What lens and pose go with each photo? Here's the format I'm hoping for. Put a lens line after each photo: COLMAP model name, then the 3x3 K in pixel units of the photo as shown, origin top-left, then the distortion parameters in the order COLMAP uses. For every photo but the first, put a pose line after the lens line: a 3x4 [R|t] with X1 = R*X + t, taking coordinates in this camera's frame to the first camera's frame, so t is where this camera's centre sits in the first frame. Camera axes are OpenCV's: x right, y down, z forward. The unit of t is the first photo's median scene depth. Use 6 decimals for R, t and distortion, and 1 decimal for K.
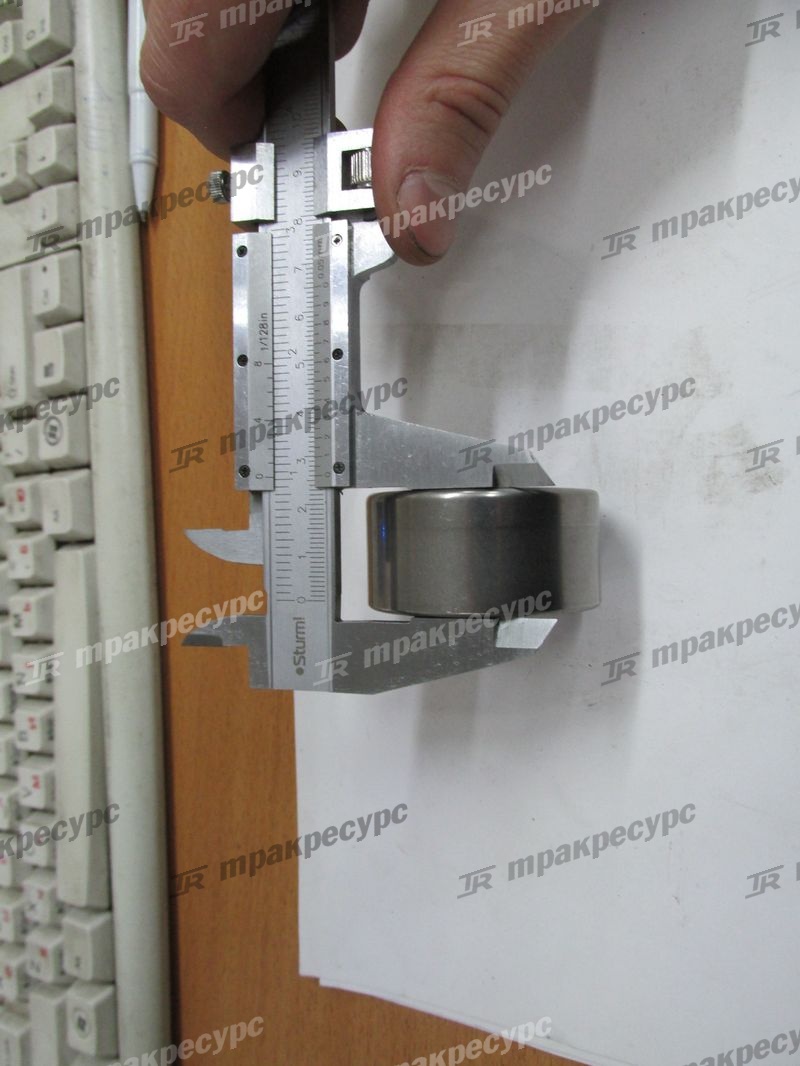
lens RADIAL K [[861.3, 0, 400.0], [0, 861.3, 533.0], [0, 0, 1]] dist [0.002777, -0.003582]
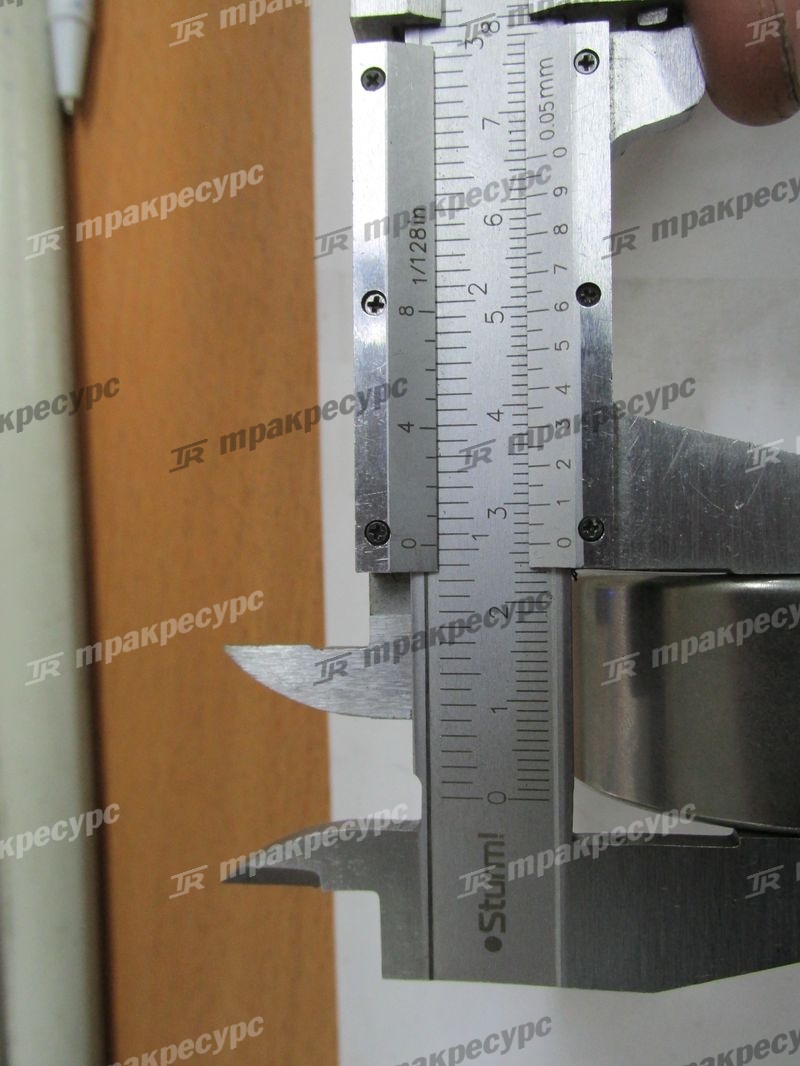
lens RADIAL K [[863.0, 0, 400.0], [0, 863.0, 533.0], [0, 0, 1]] dist [-0.015533, -0.000049]
pose [[0.986821, 0.000684, 0.161811, -0.247029], [0.001558, 0.999905, -0.013732, -0.065124], [-0.161805, 0.013803, 0.986726, 0.525602]]
